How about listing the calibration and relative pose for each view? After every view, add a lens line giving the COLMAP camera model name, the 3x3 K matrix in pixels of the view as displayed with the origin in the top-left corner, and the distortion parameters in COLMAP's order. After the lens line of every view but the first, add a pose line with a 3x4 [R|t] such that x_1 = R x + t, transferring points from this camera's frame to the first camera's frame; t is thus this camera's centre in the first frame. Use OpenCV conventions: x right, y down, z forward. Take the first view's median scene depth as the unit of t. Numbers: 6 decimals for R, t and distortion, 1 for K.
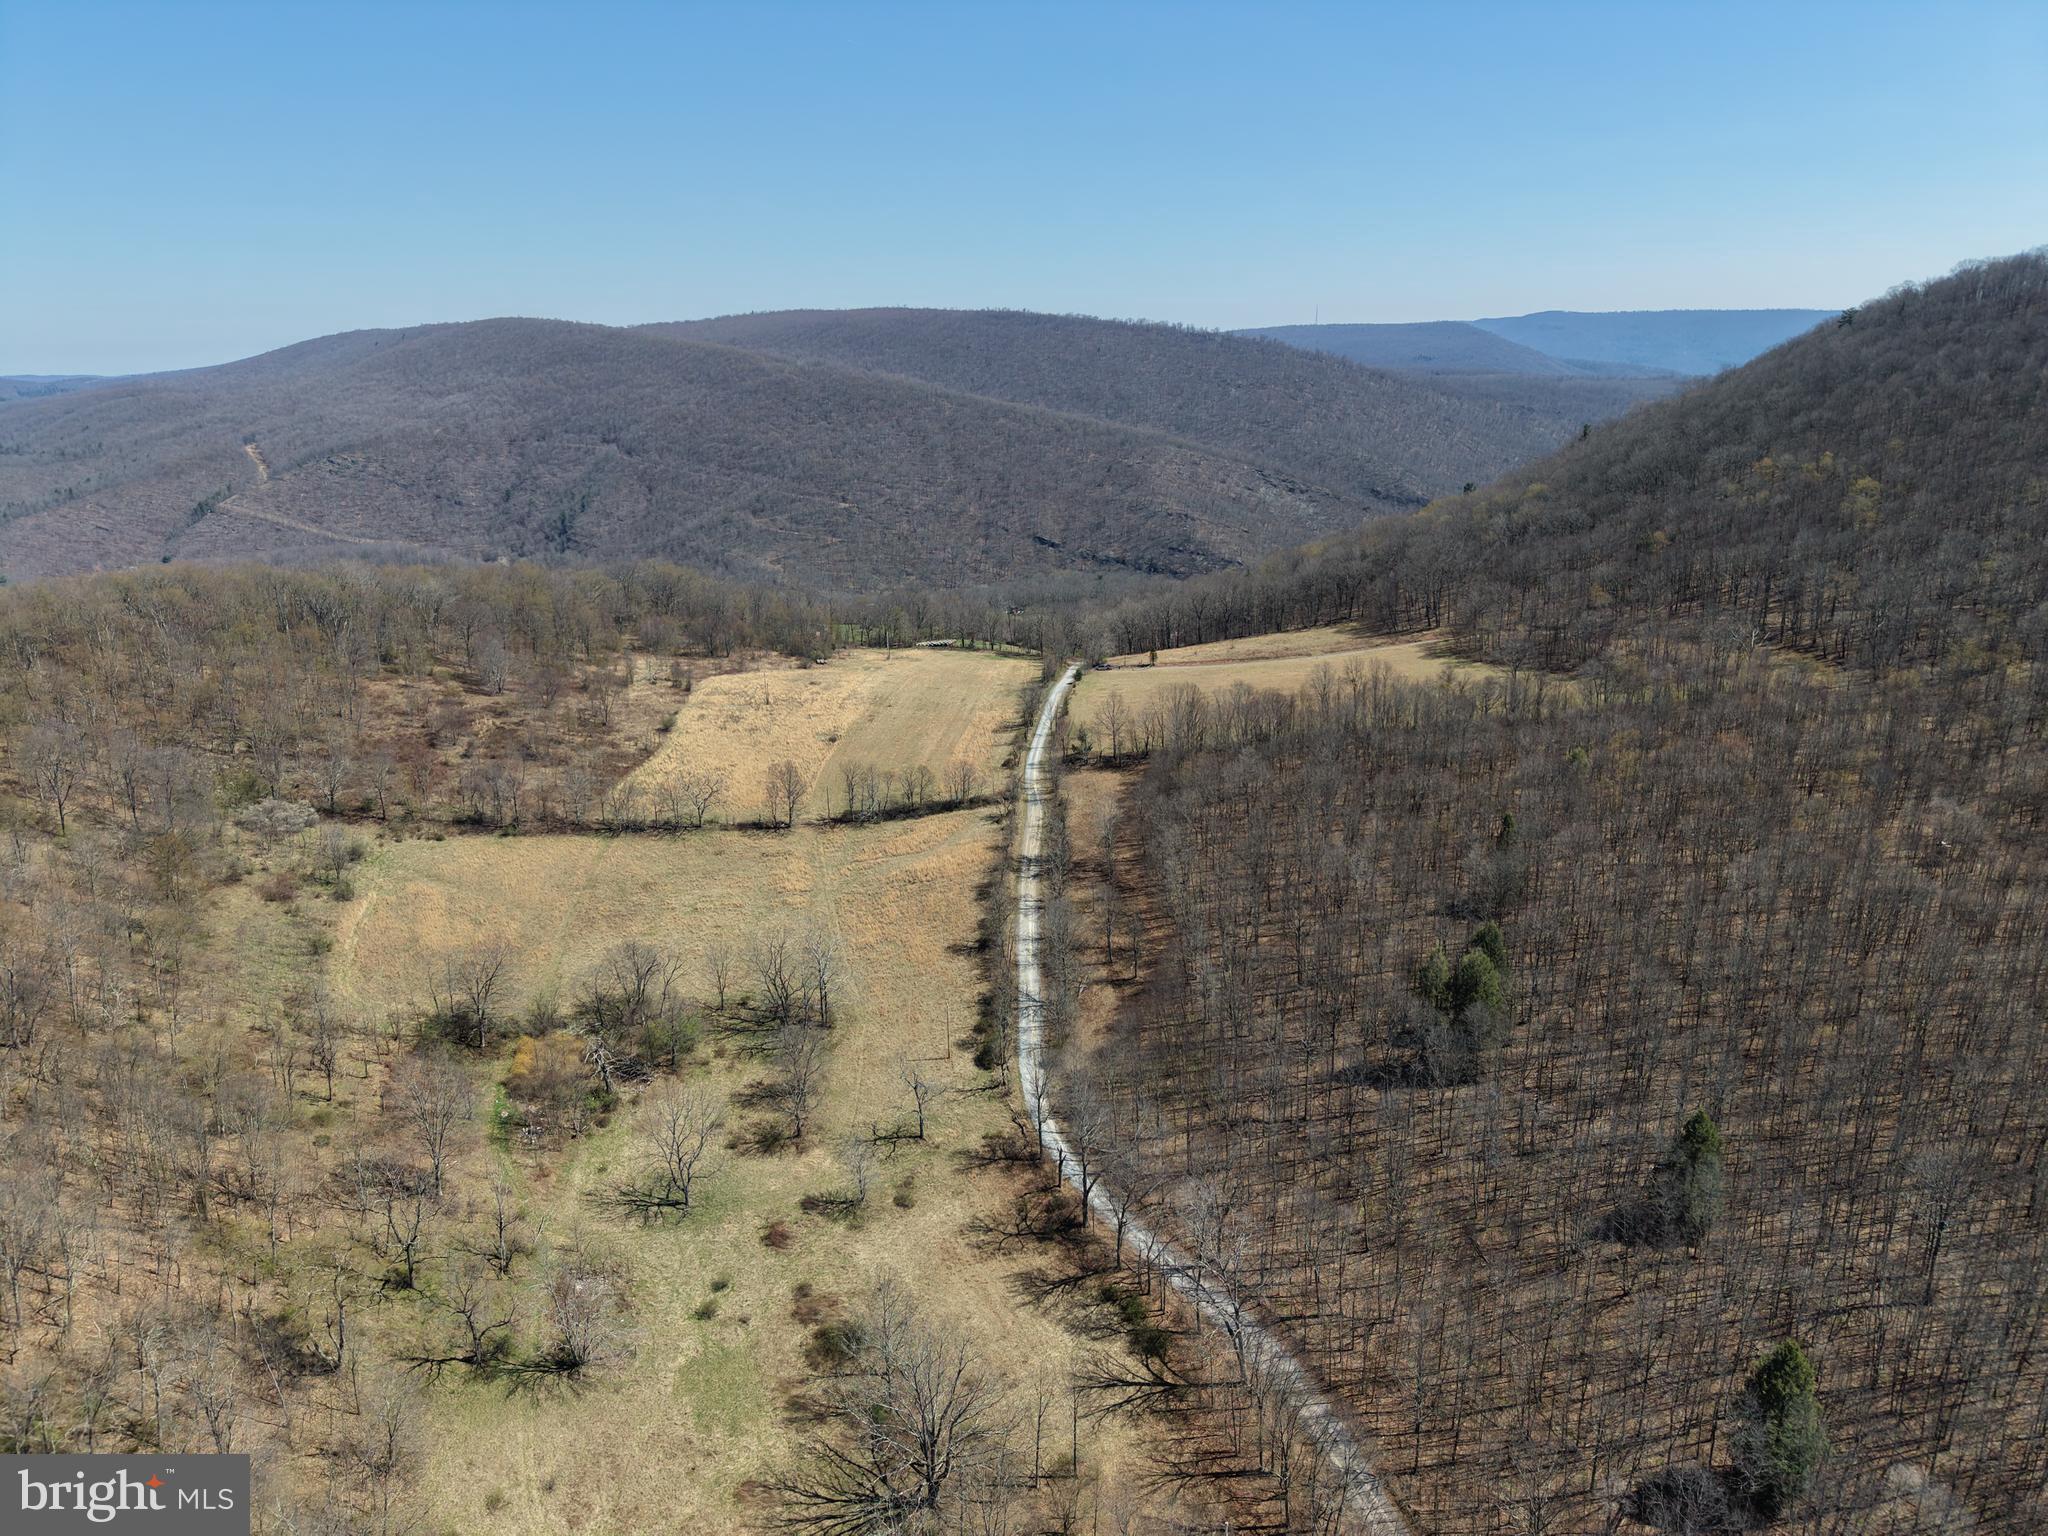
lens RADIAL K [[1375.4, 0, 1029.1], [0, 1375.4, 757.9], [0, 0, 1]] dist [0.037993, -0.039953]
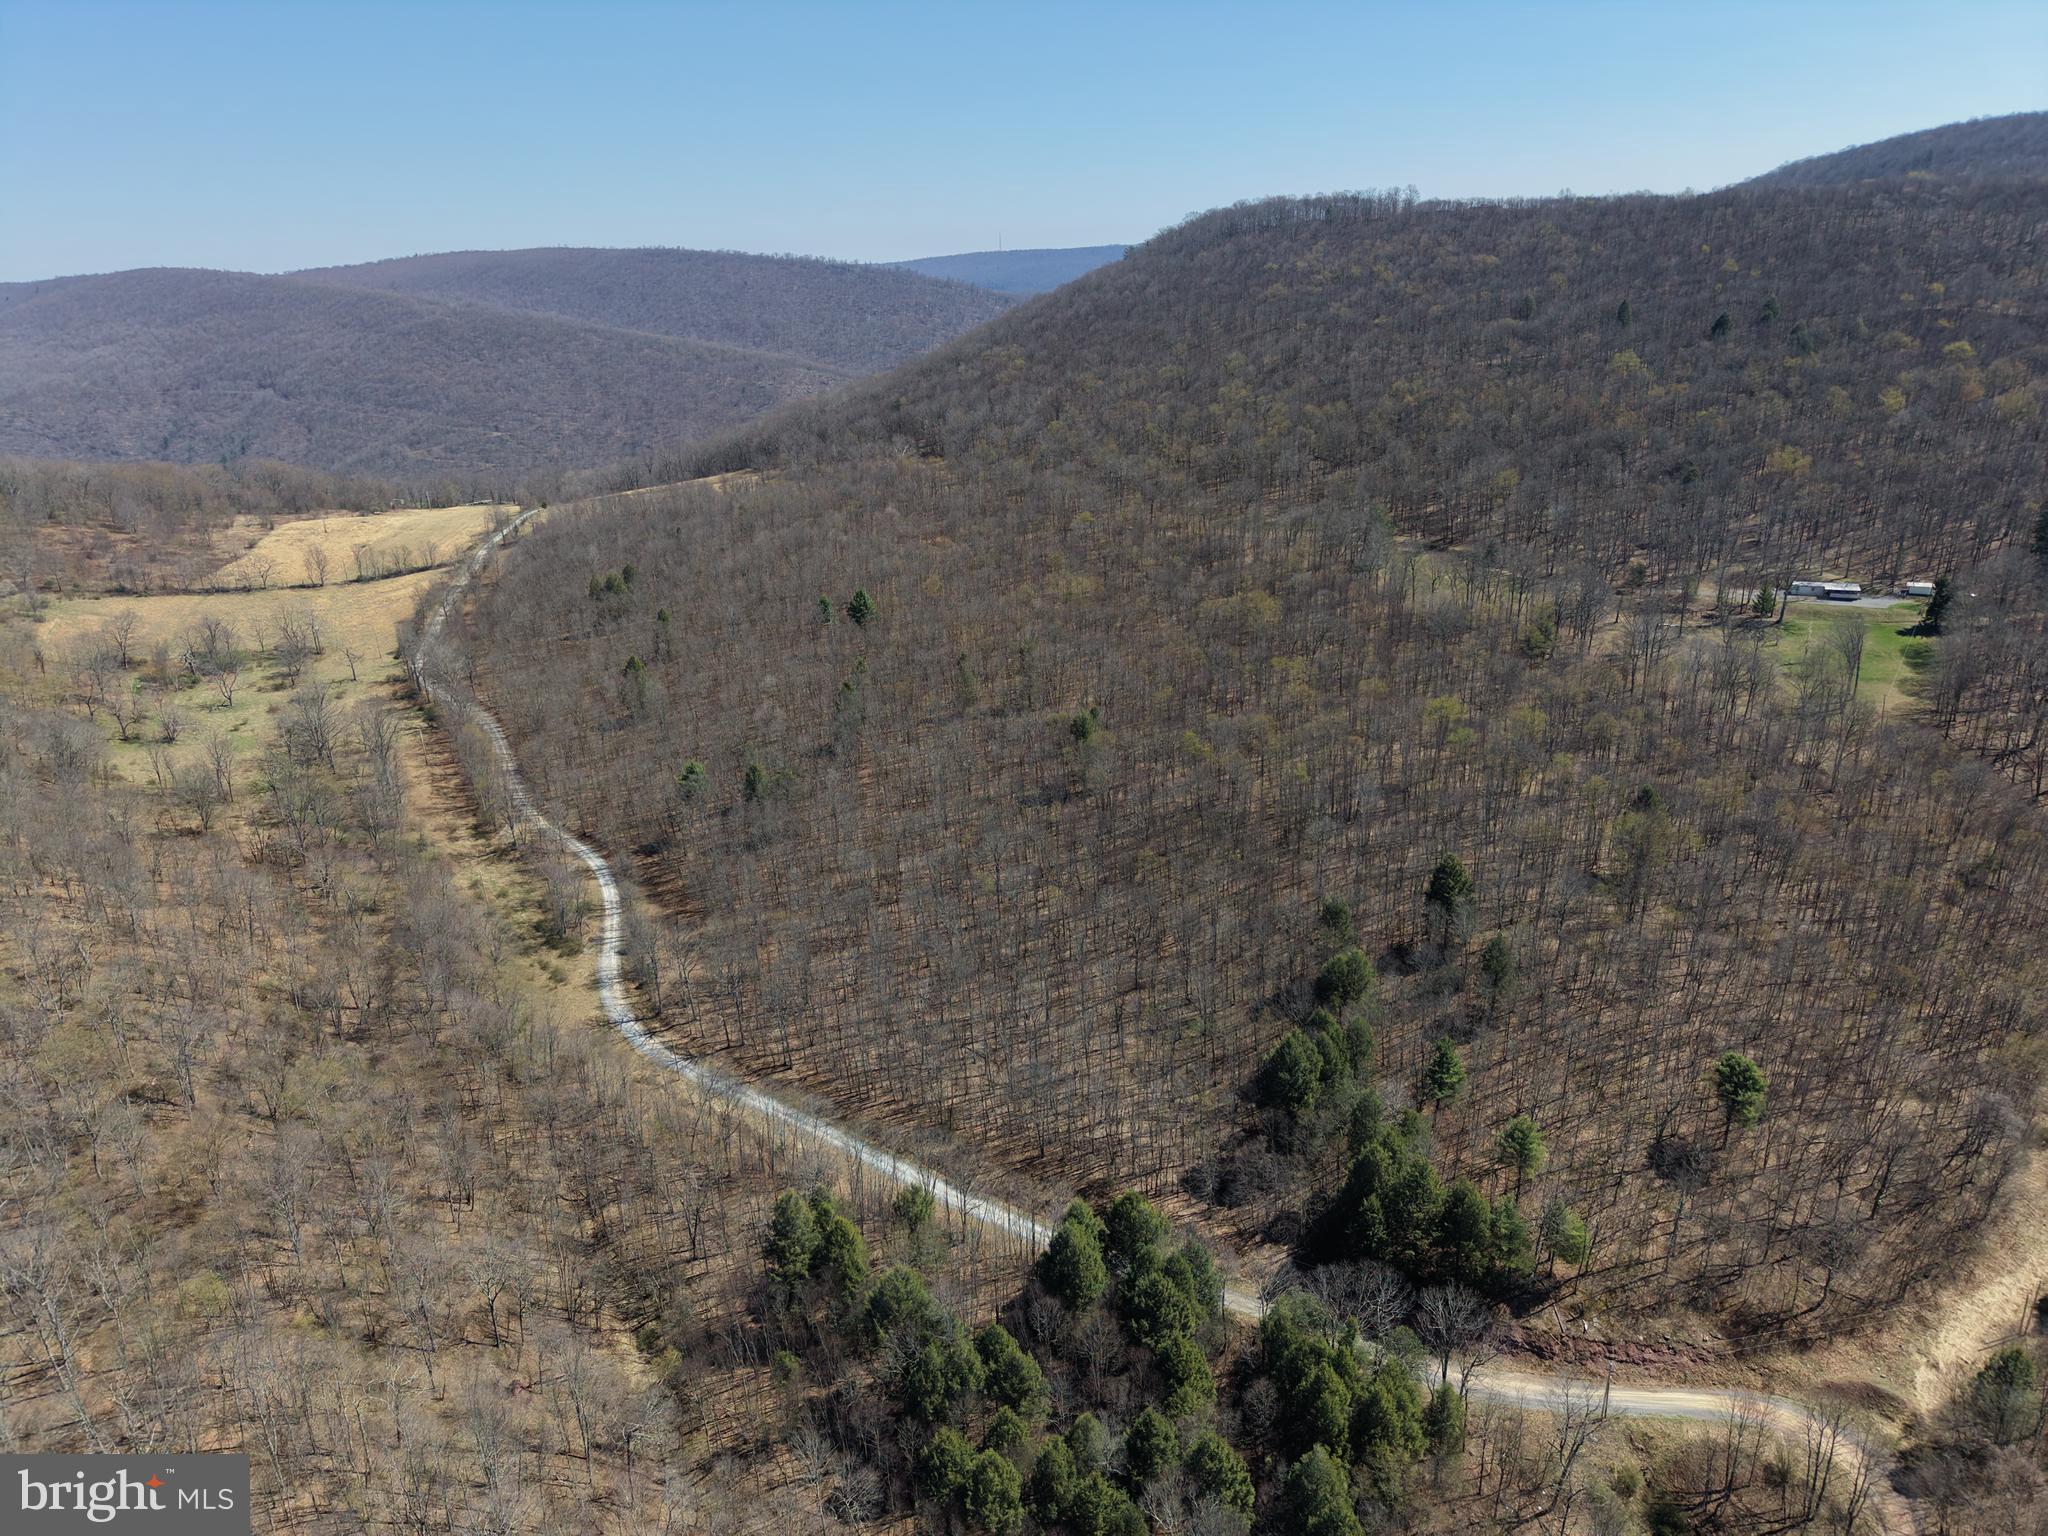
lens RADIAL K [[1375.4, 0, 1026.0], [0, 1375.4, 767.5], [0, 0, 1]] dist [0.037993, -0.039953]
pose [[0.982587, -0.087167, 0.164090, 0.274201], [0.078347, 0.995149, 0.059493, 0.173459], [-0.168480, -0.045601, 0.984650, -0.607917]]
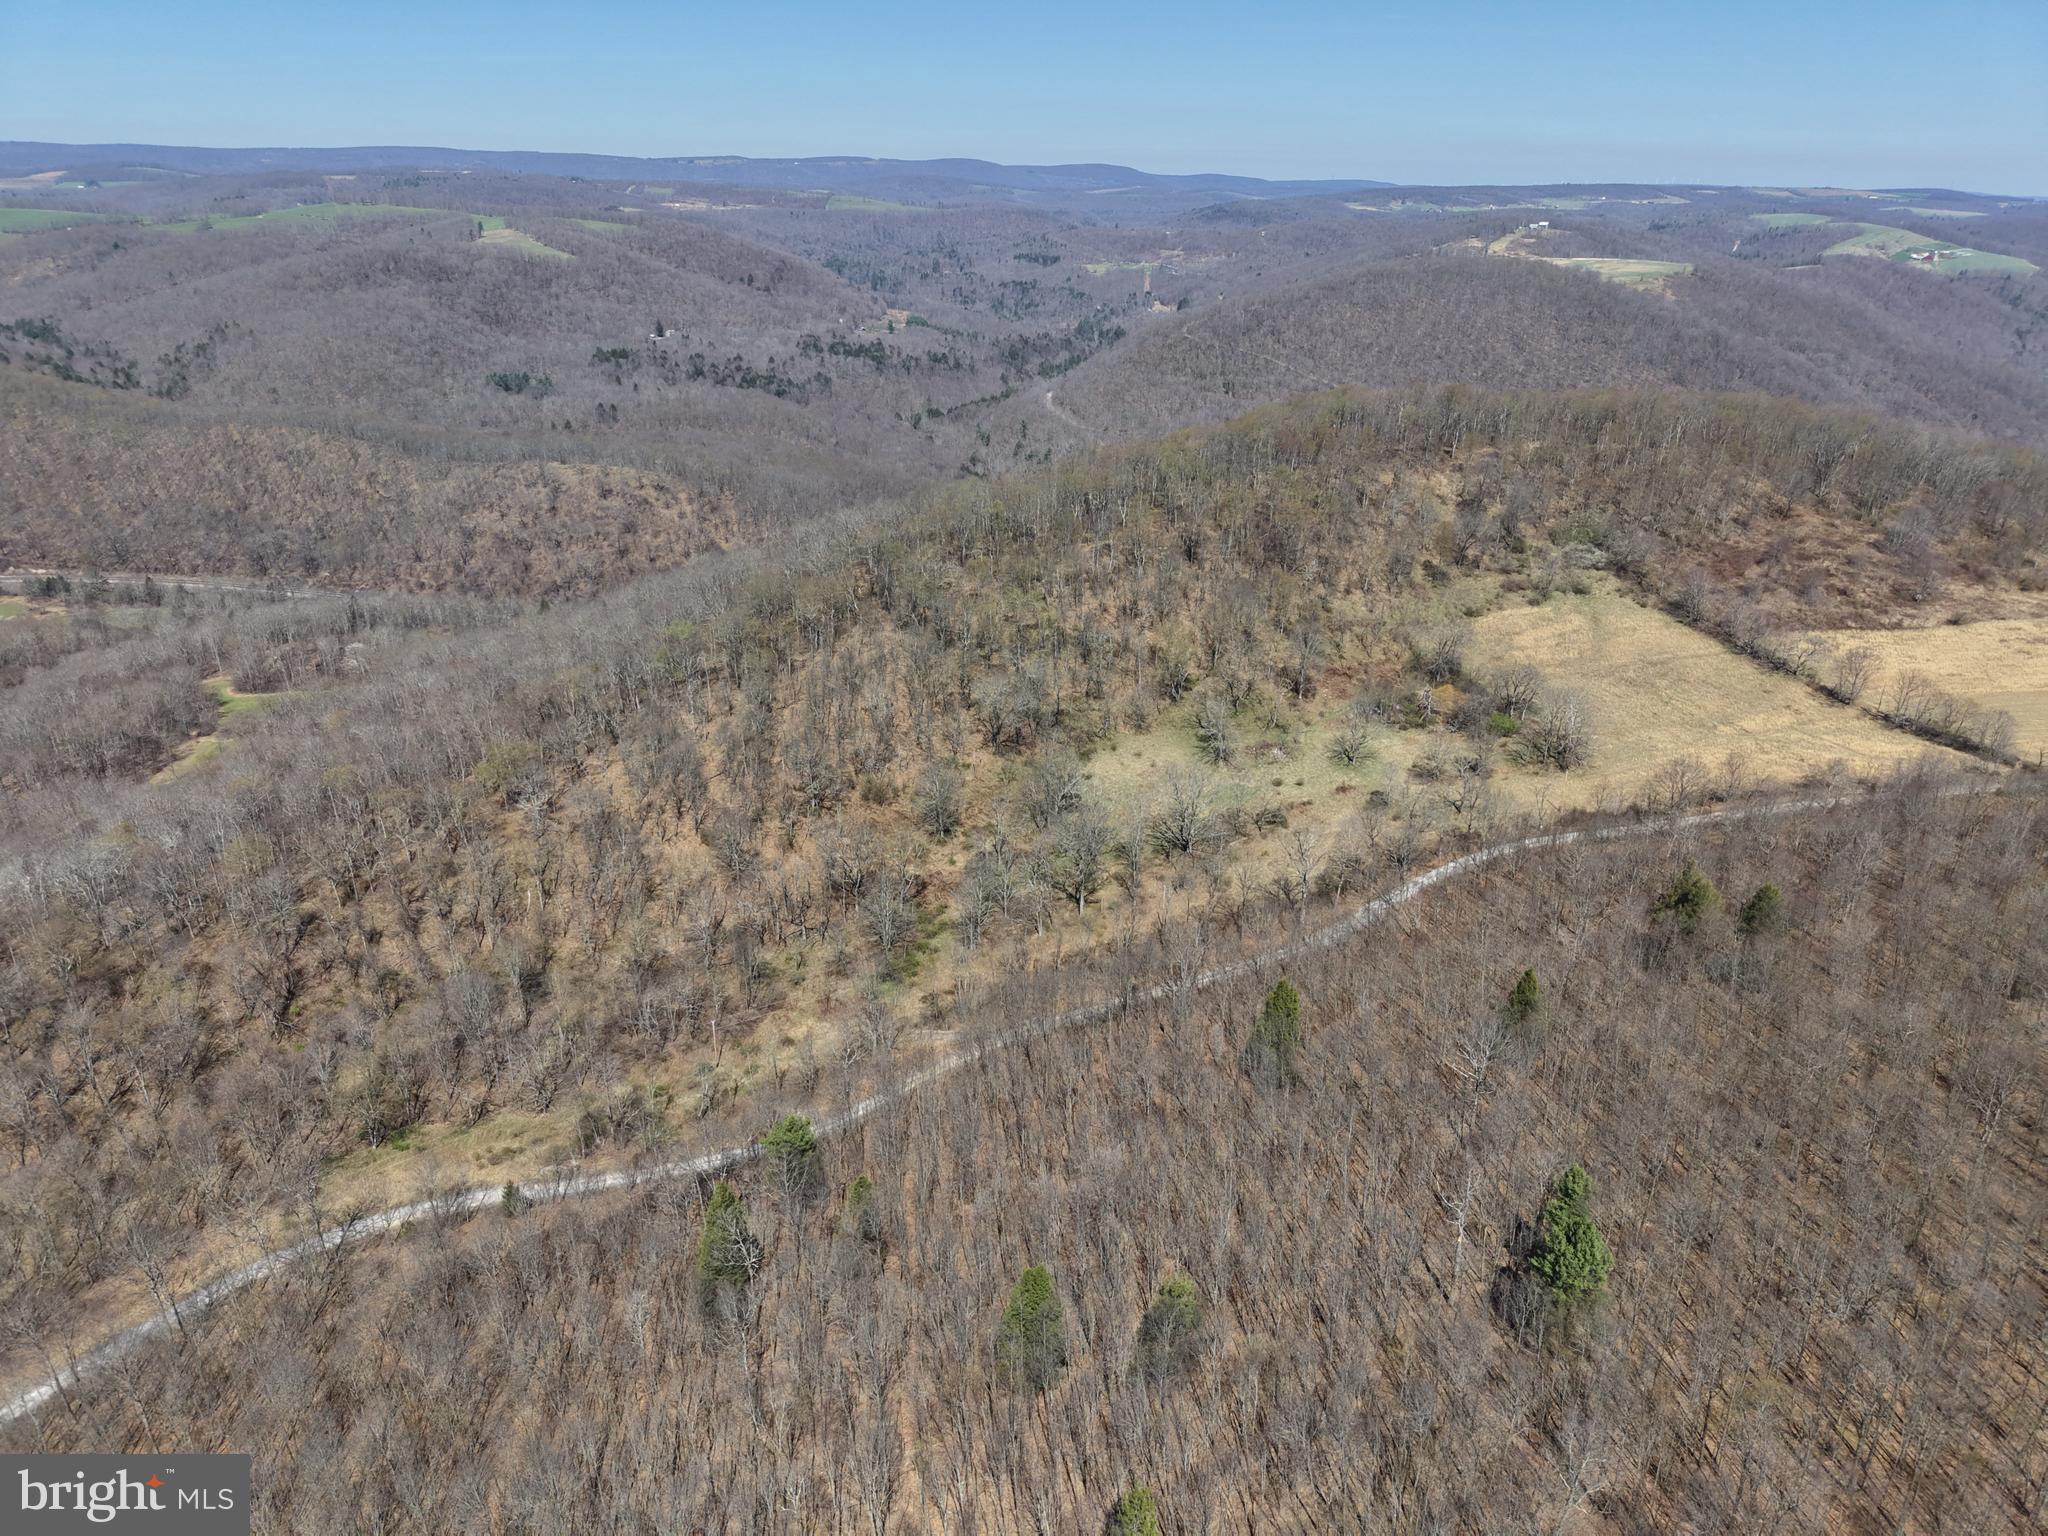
lens RADIAL K [[1375.4, 0, 1021.8], [0, 1375.4, 764.1], [0, 0, 1]] dist [0.037993, -0.039953]
pose [[0.088866, 0.405652, -0.909698, 0.583427], [-0.300978, 0.881553, 0.363699, -0.082683], [0.949481, 0.241478, 0.200432, 0.112850]]
